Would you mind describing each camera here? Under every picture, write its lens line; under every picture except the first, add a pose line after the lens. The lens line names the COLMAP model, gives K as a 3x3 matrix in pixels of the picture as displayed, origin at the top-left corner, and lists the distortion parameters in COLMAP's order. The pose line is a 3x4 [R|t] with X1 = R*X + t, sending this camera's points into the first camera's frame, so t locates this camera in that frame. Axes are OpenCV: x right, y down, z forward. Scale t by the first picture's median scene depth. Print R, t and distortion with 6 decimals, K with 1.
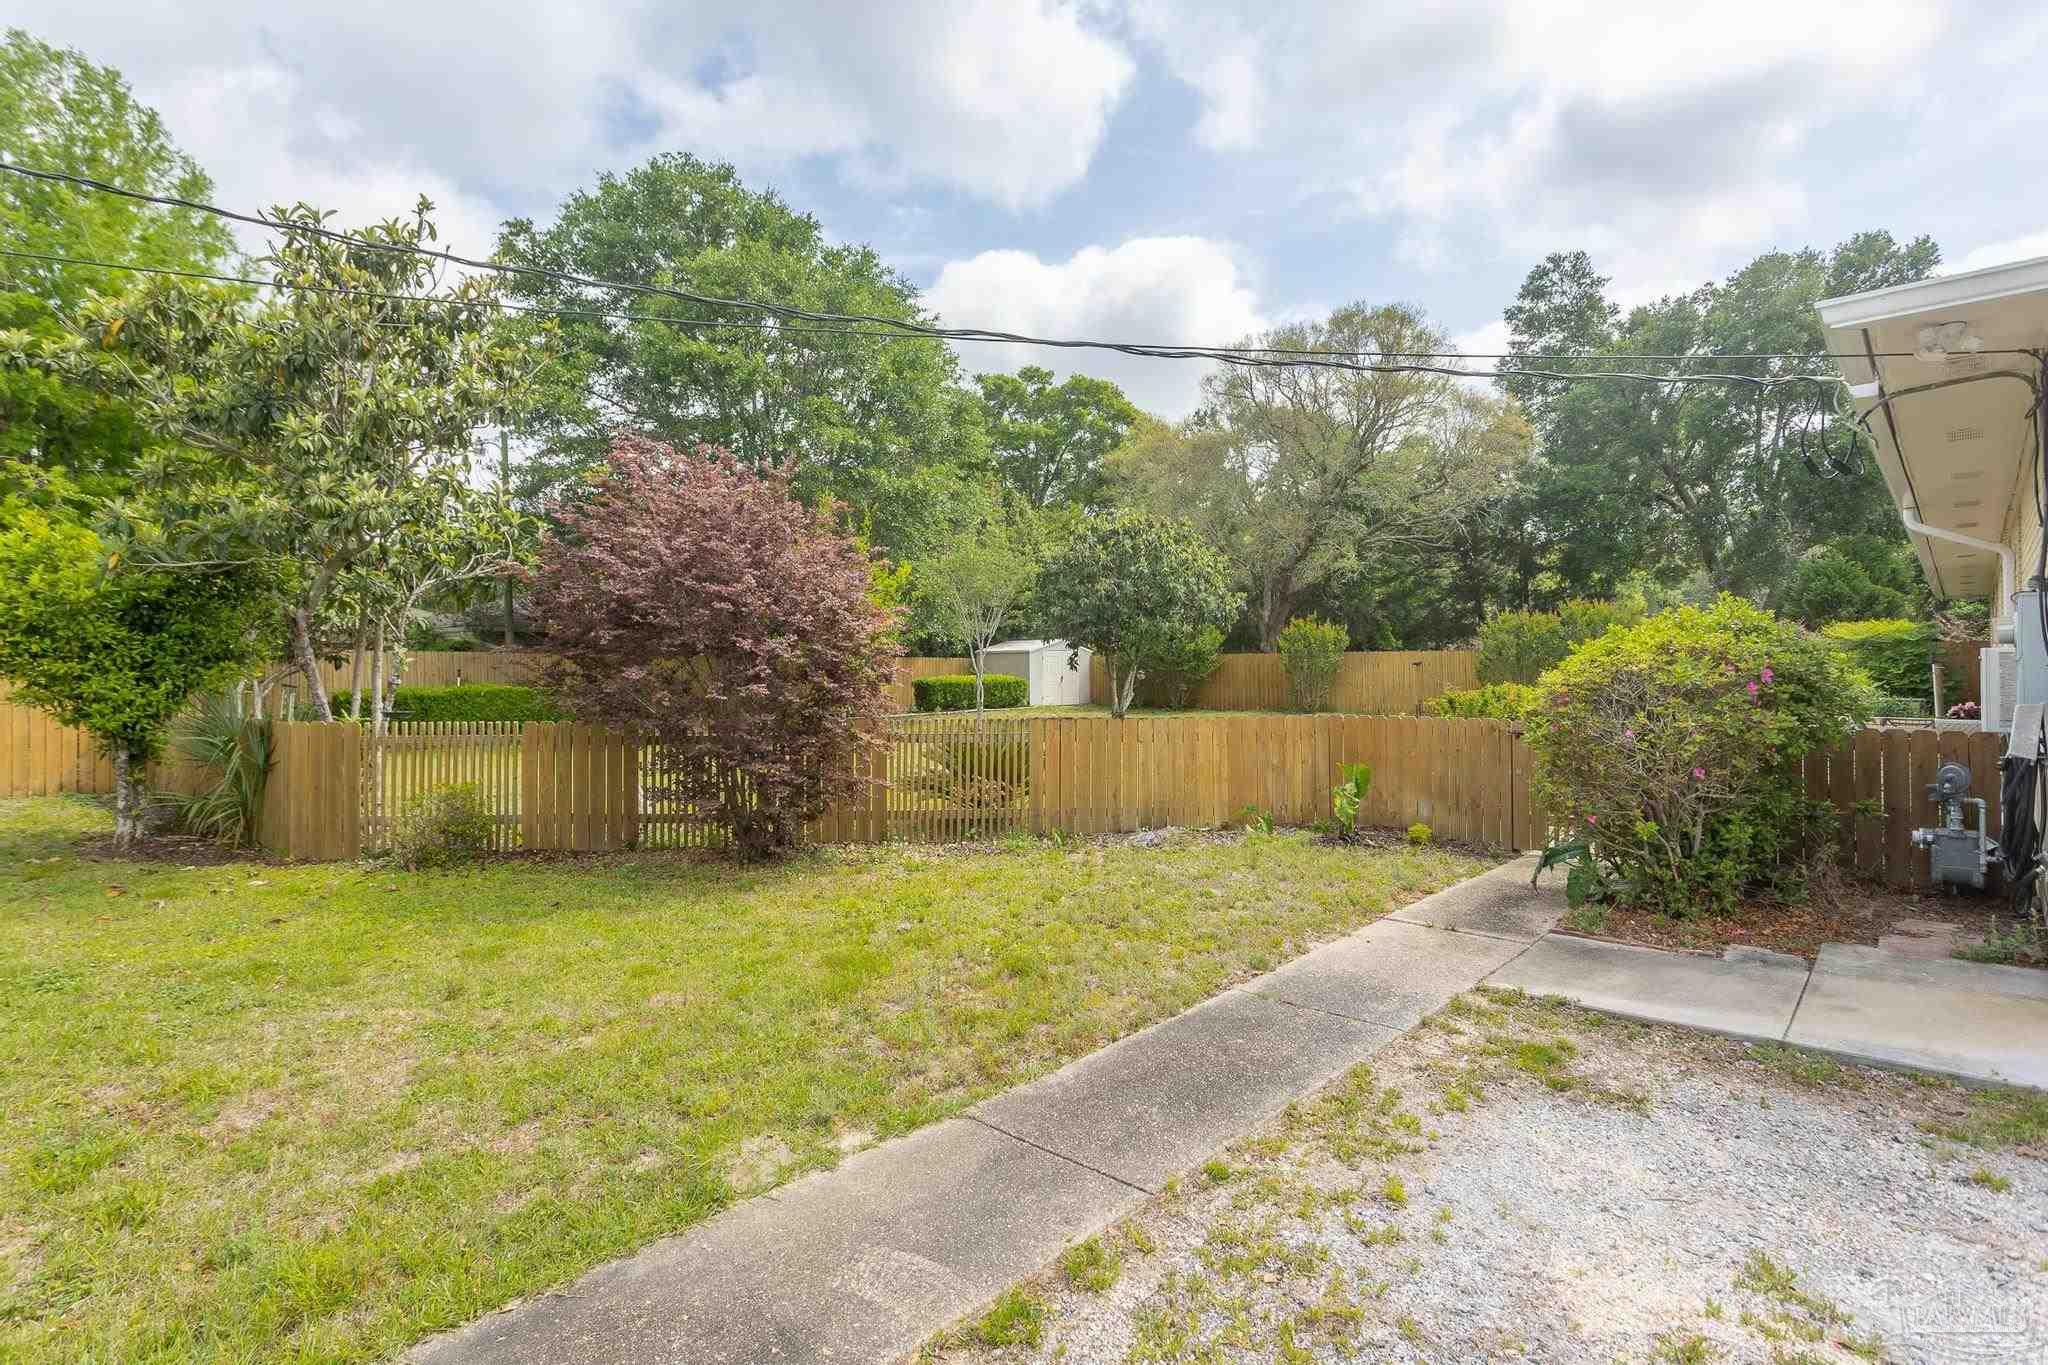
lens RADIAL K [[1024.9, 0, 1037.9], [0, 1024.9, 682.8], [0, 0, 1]] dist [-0.004163, 0.004047]
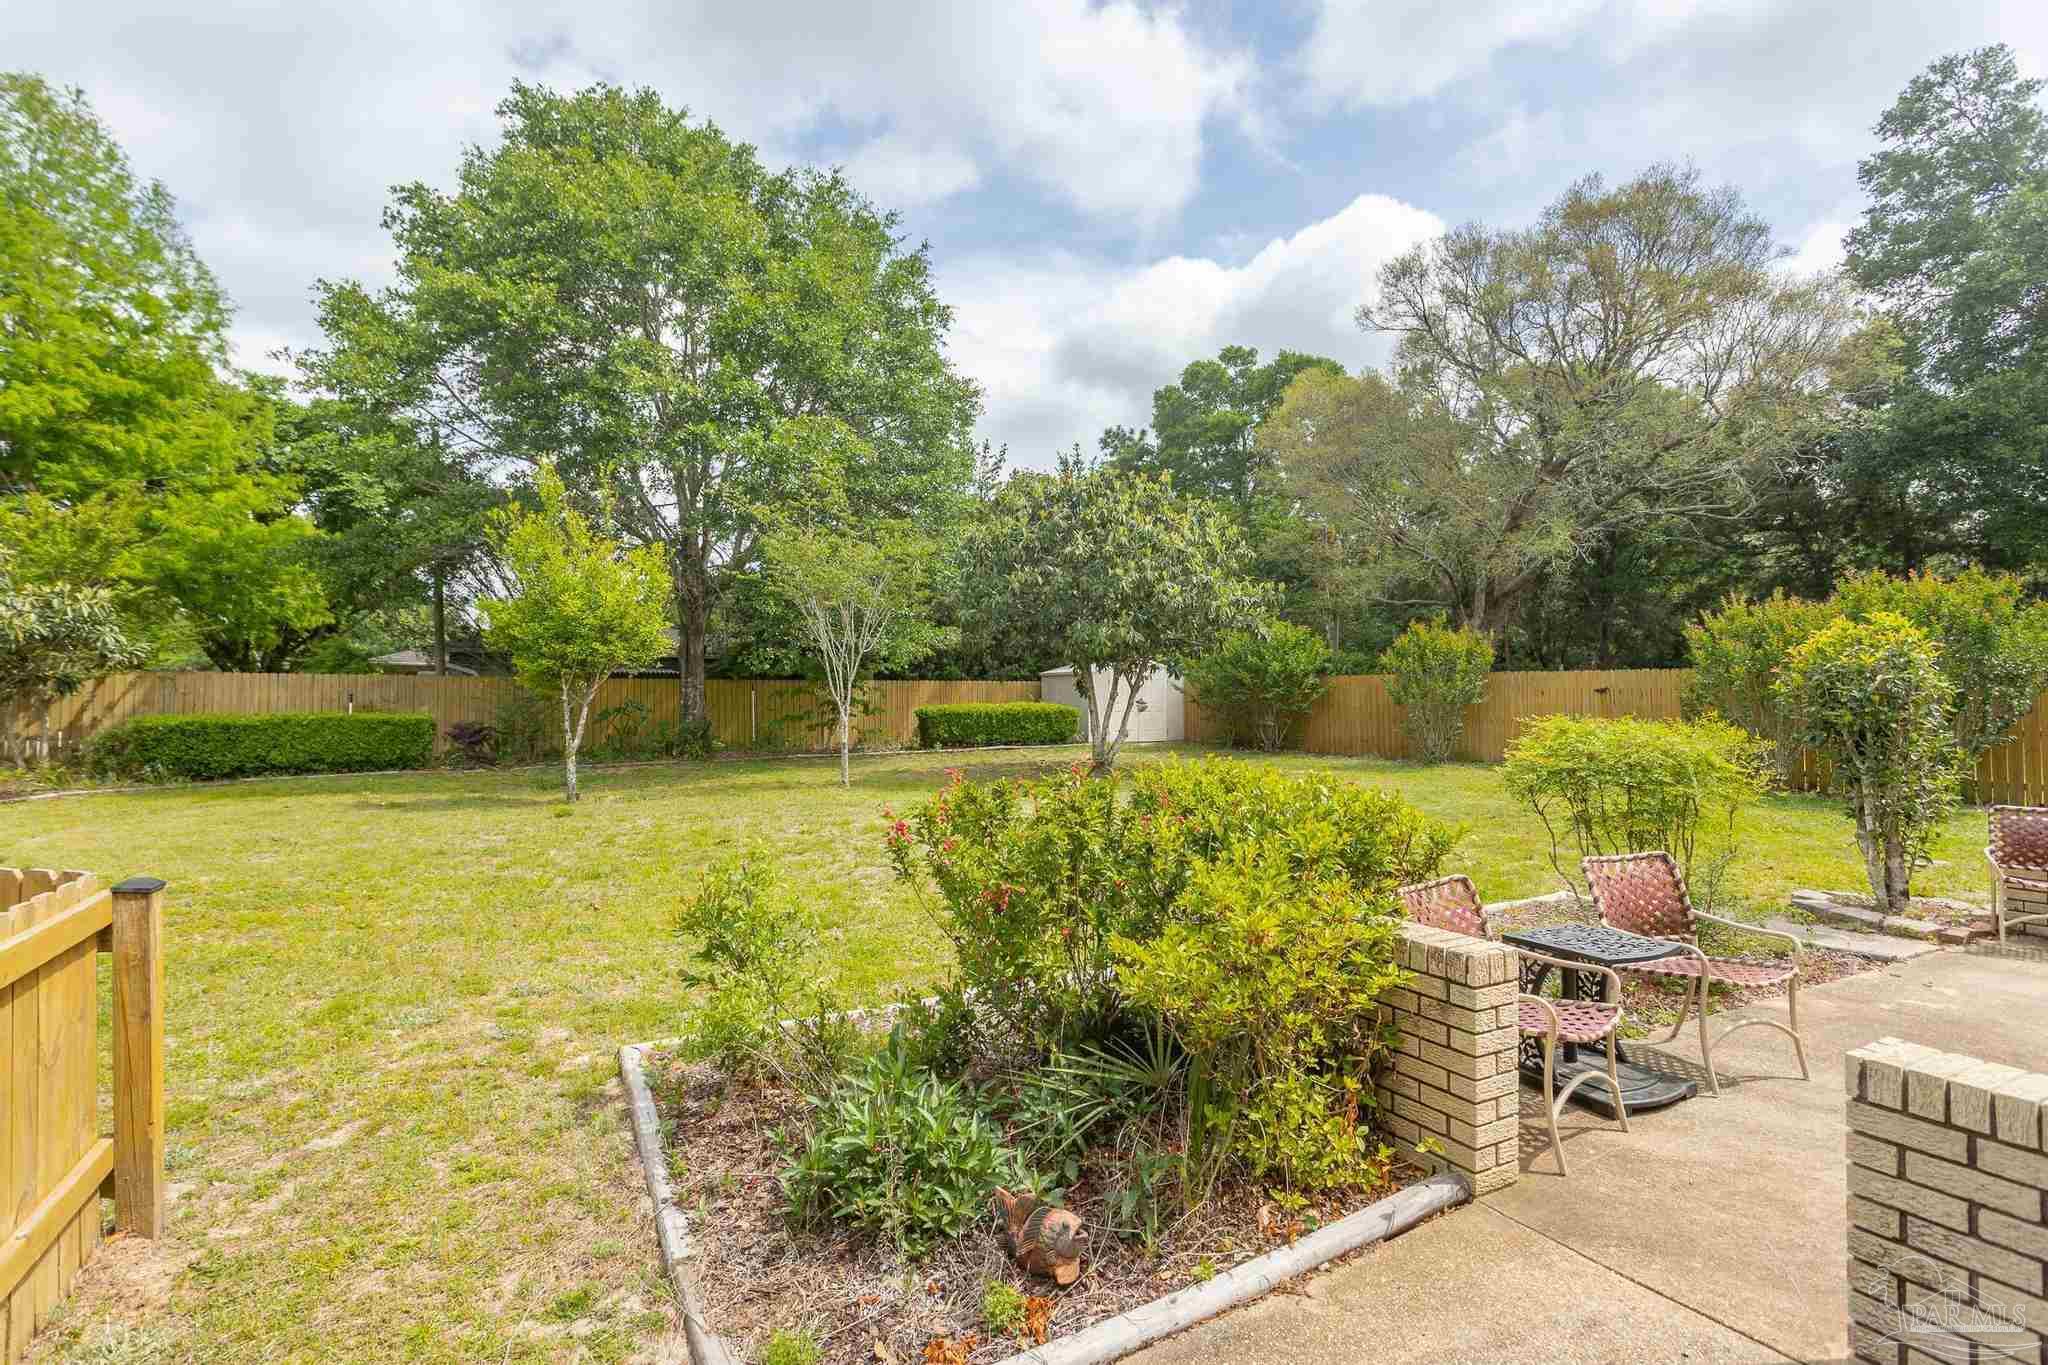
lens RADIAL K [[1024.9, 0, 990.3], [0, 1024.9, 700.5], [0, 0, 1]] dist [-0.004163, 0.004047]
pose [[0.946262, 0.005467, -0.323355, 0.152293], [-0.006674, 0.999974, -0.002625, -0.005971], [0.323332, 0.004642, 0.946274, 0.202066]]
